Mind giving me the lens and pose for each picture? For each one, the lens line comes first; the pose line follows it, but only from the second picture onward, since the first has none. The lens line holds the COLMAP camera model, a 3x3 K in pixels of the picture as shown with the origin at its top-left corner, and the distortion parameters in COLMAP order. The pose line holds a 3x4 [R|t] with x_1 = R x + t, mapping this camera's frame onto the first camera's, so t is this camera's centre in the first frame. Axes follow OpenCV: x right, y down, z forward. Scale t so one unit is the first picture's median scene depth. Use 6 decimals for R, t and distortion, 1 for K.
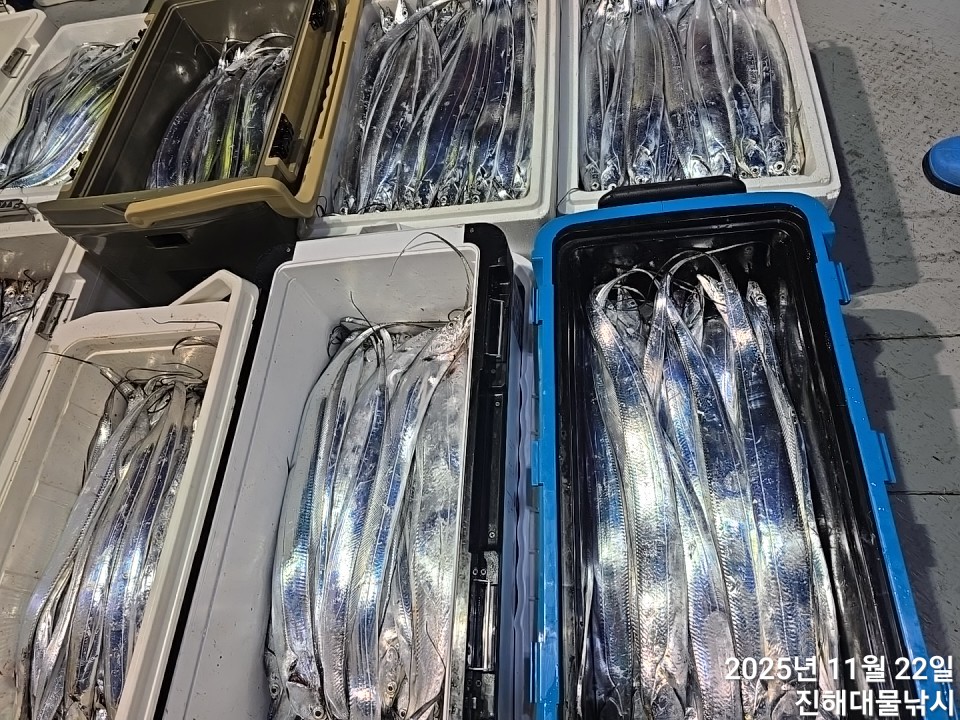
lens RADIAL K [[659.1, 0, 478.4], [0, 659.1, 351.7], [0, 0, 1]] dist [0.058867, -0.031599]
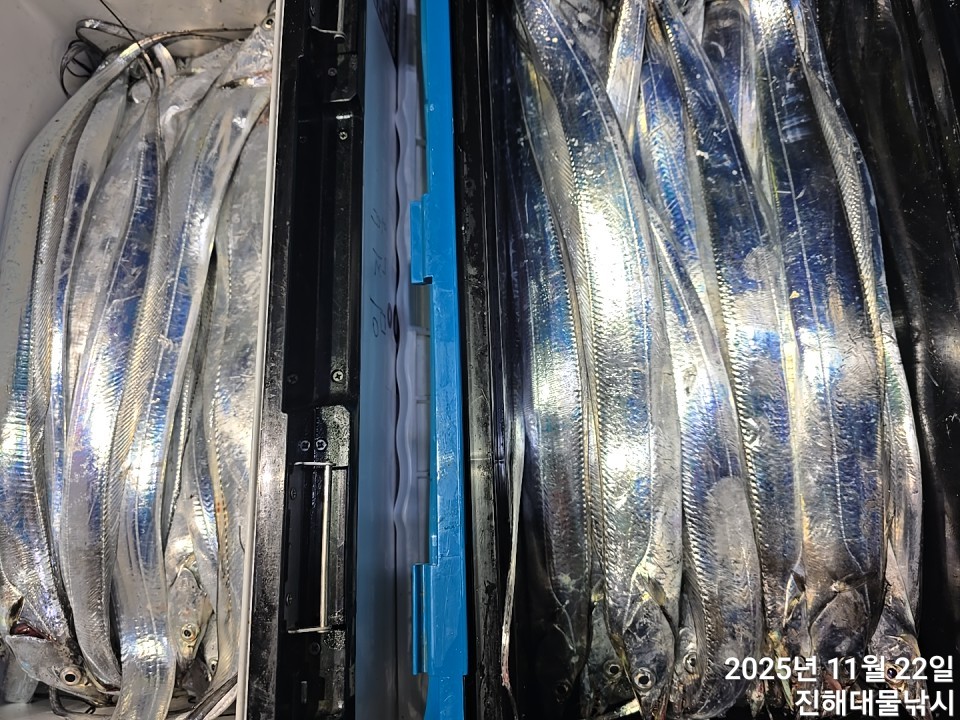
lens RADIAL K [[659.1, 0, 484.2], [0, 659.1, 357.6], [0, 0, 1]] dist [0.058867, -0.031599]
pose [[0.989690, -0.051238, 0.133751, 0.059559], [0.017443, 0.969989, 0.242522, 0.123386], [-0.142163, -0.237688, 0.960882, 0.434928]]
